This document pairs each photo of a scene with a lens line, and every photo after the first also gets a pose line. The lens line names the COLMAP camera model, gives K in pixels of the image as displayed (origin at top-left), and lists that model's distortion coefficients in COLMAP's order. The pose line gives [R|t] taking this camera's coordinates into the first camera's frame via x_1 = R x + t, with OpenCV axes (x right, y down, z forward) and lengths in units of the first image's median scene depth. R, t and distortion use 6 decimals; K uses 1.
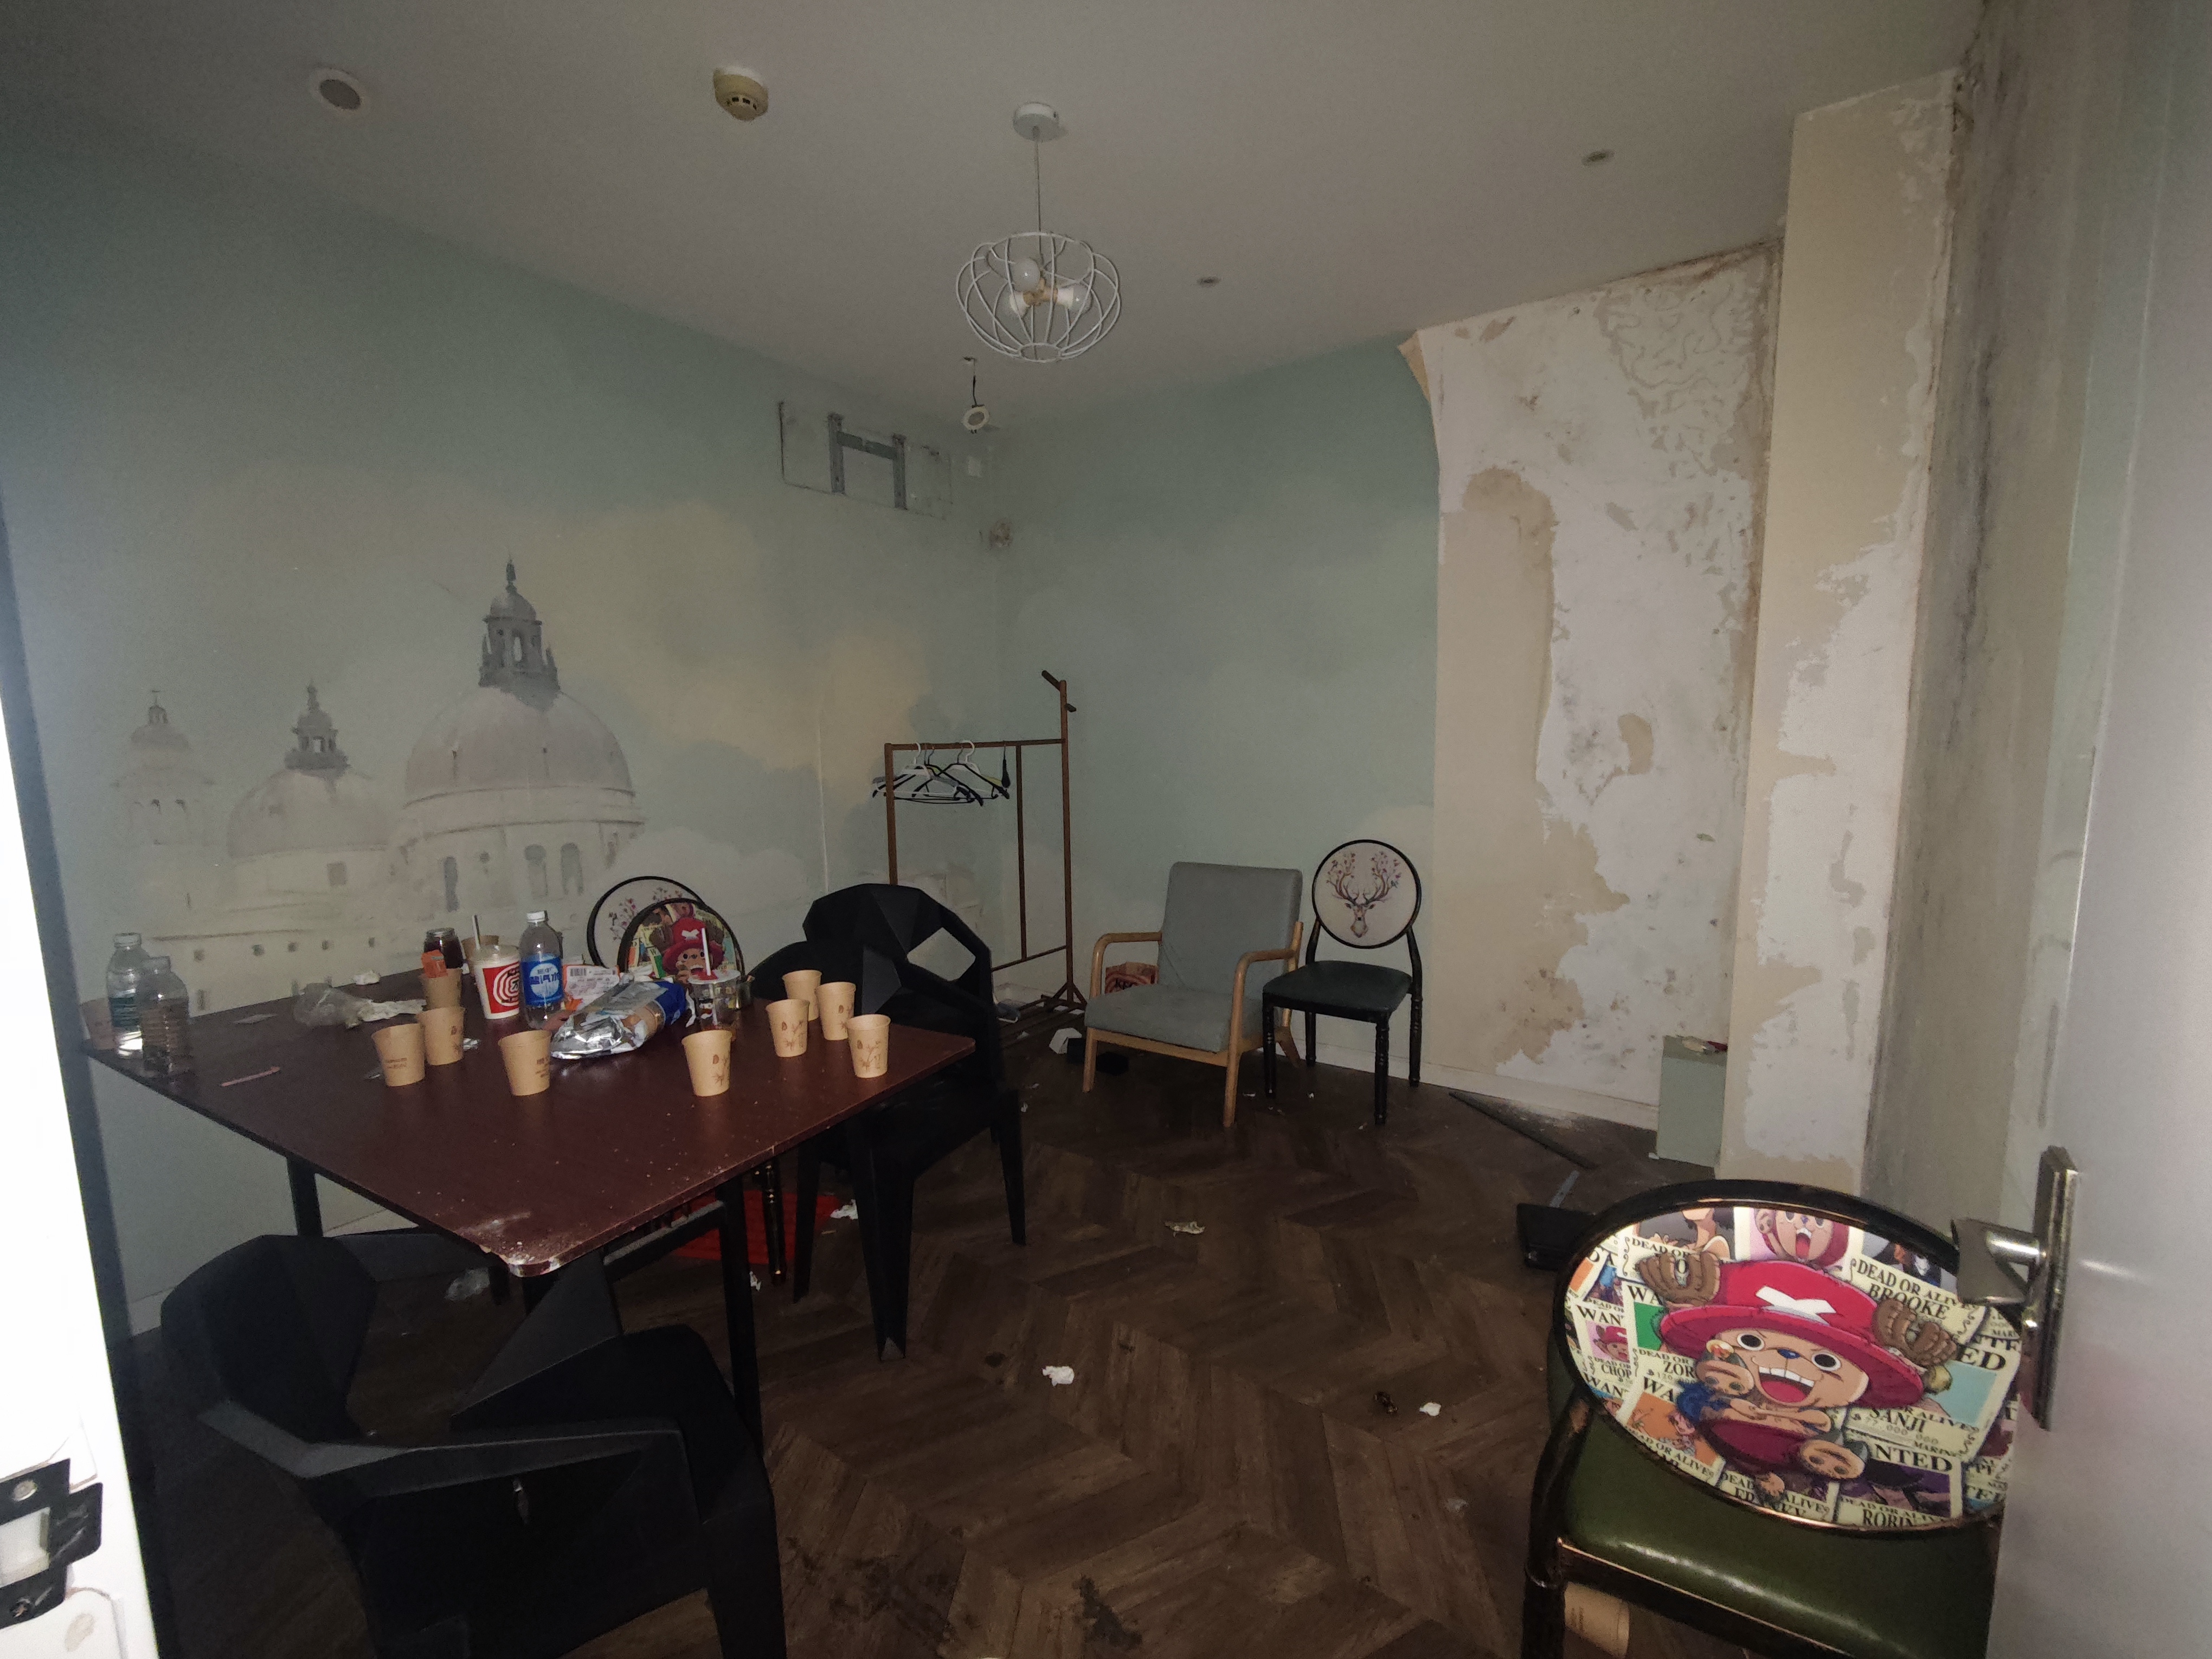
lens RADIAL K [[922.6, 0, 1113.6], [0, 922.6, 830.2], [0, 0, 1]] dist [0.001960, 0.000538]
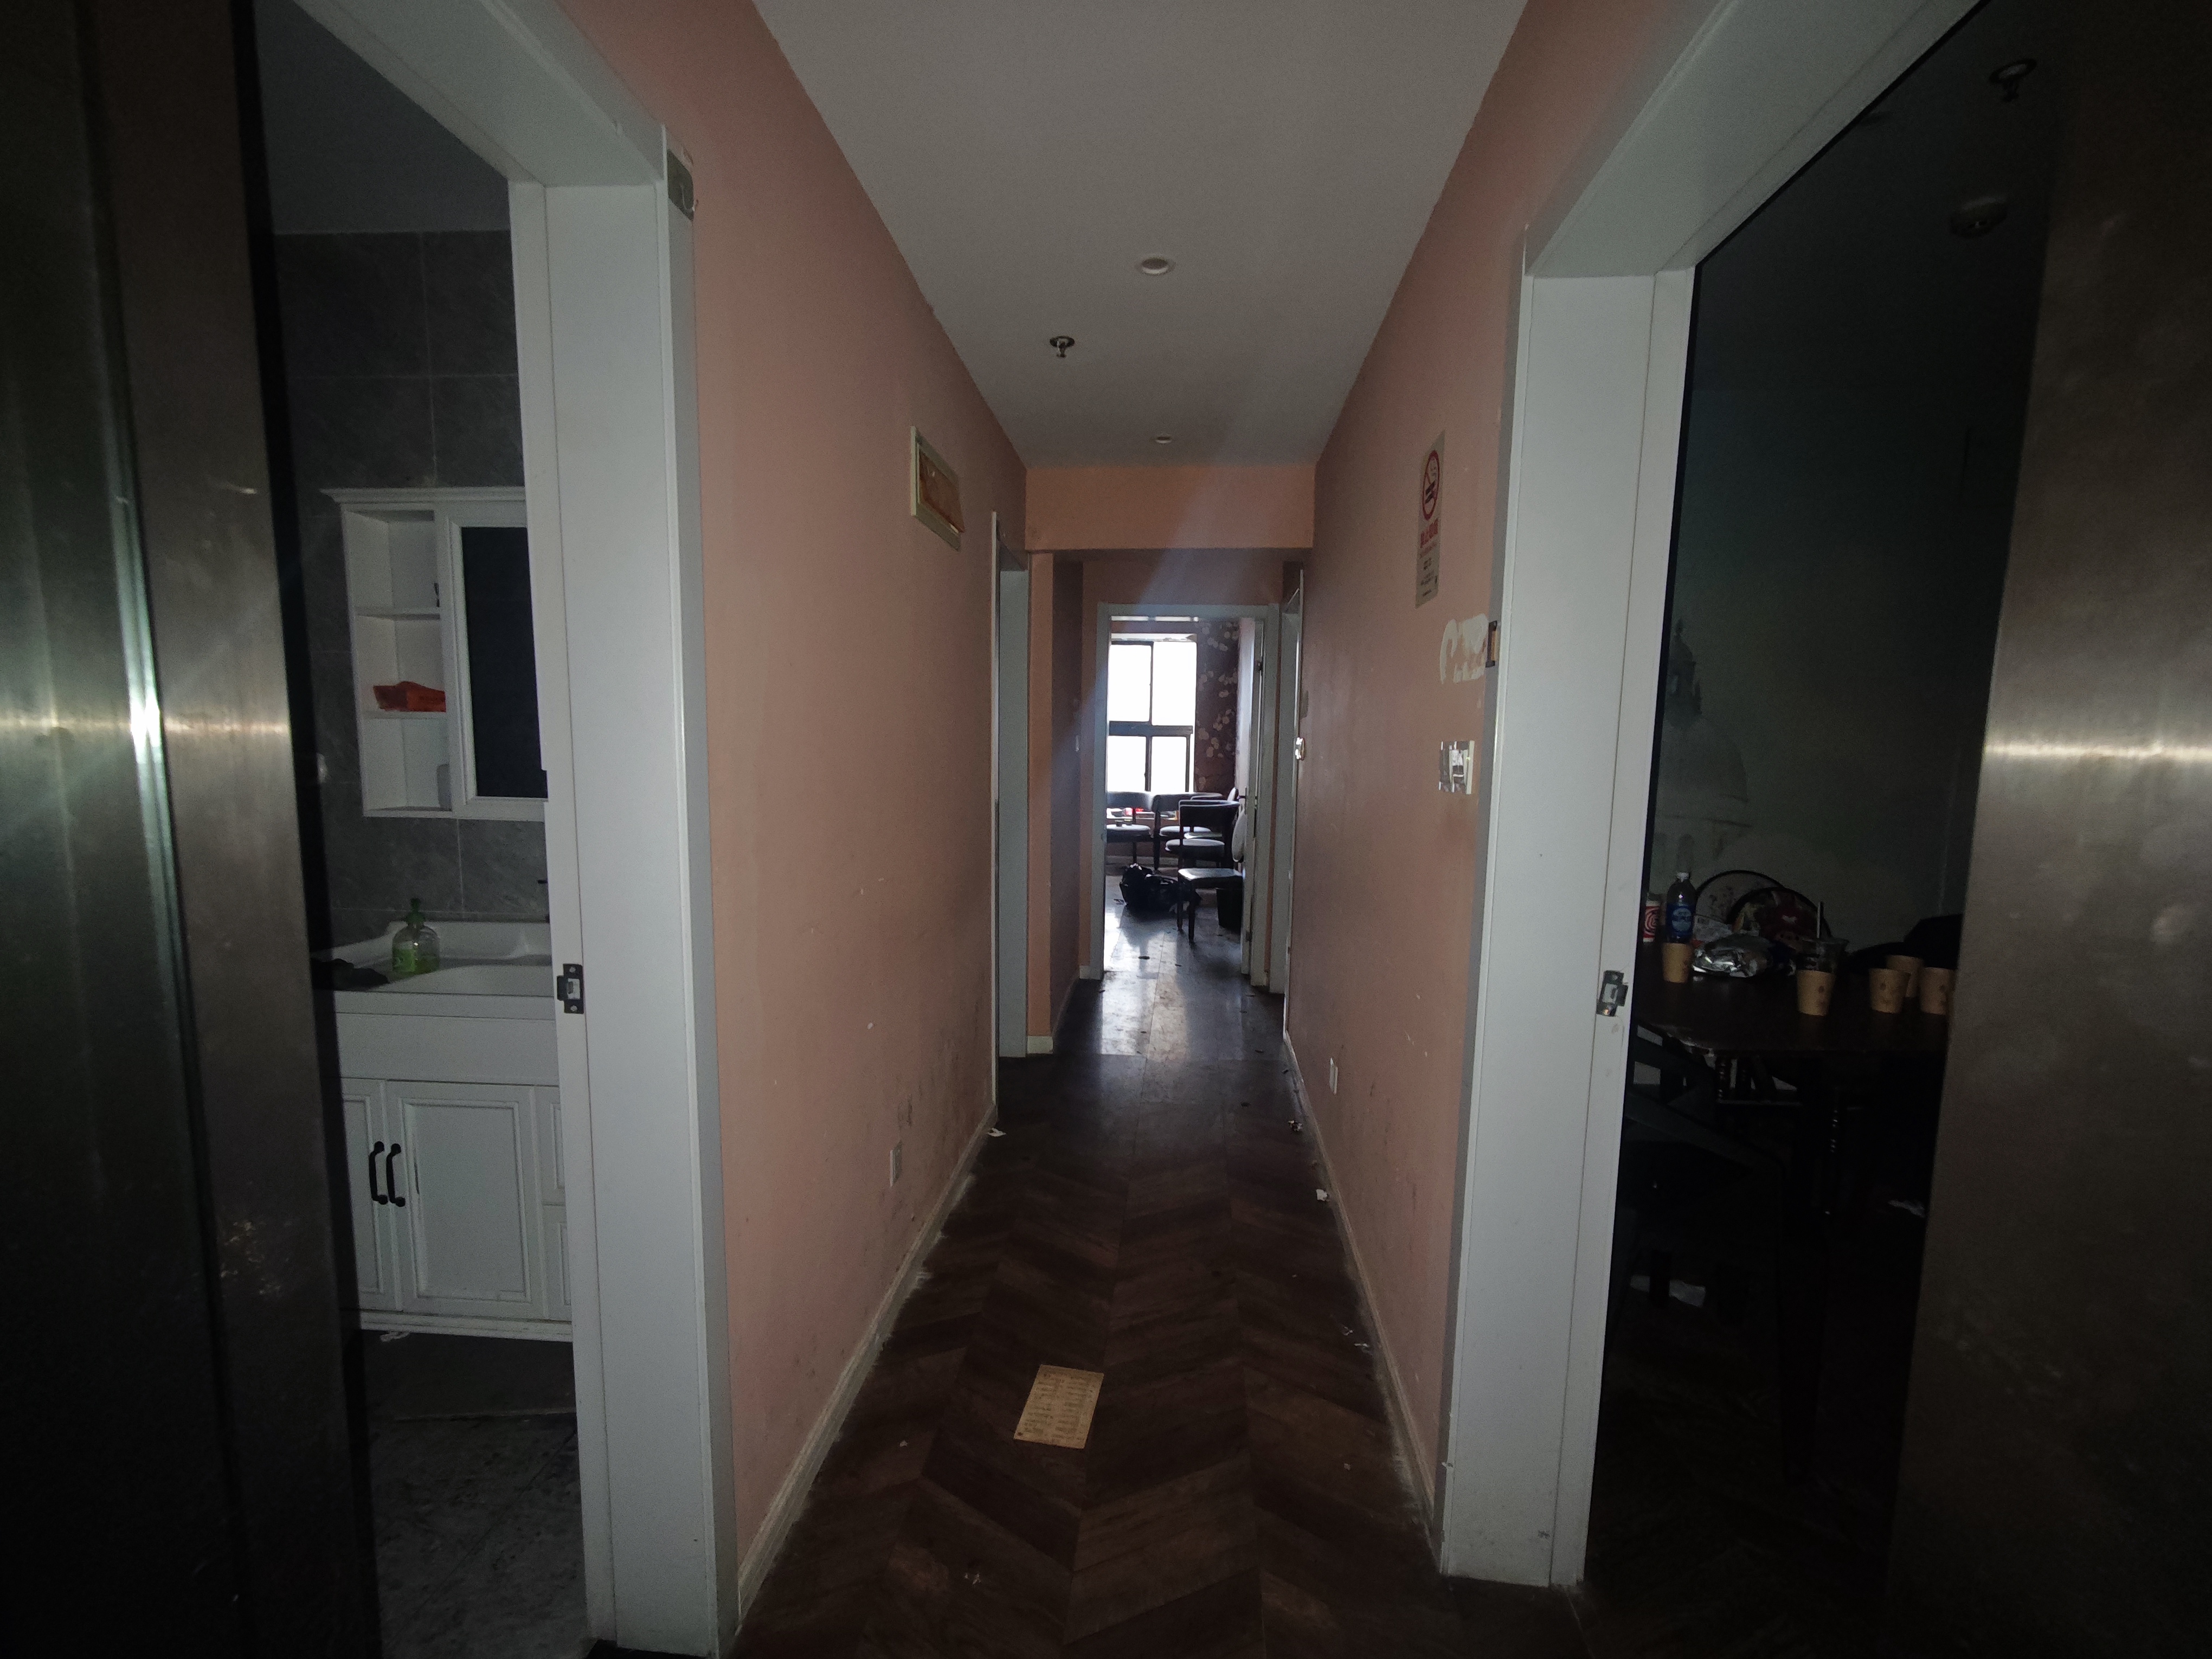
lens RADIAL K [[922.6, 0, 1113.6], [0, 922.6, 830.2], [0, 0, 1]] dist [0.001960, 0.000538]
pose [[0.504768, 0.117431, -0.855231, 0.150895], [-0.129457, 0.989798, 0.059501, 0.053101], [0.853493, 0.080682, 0.514821, -0.505940]]
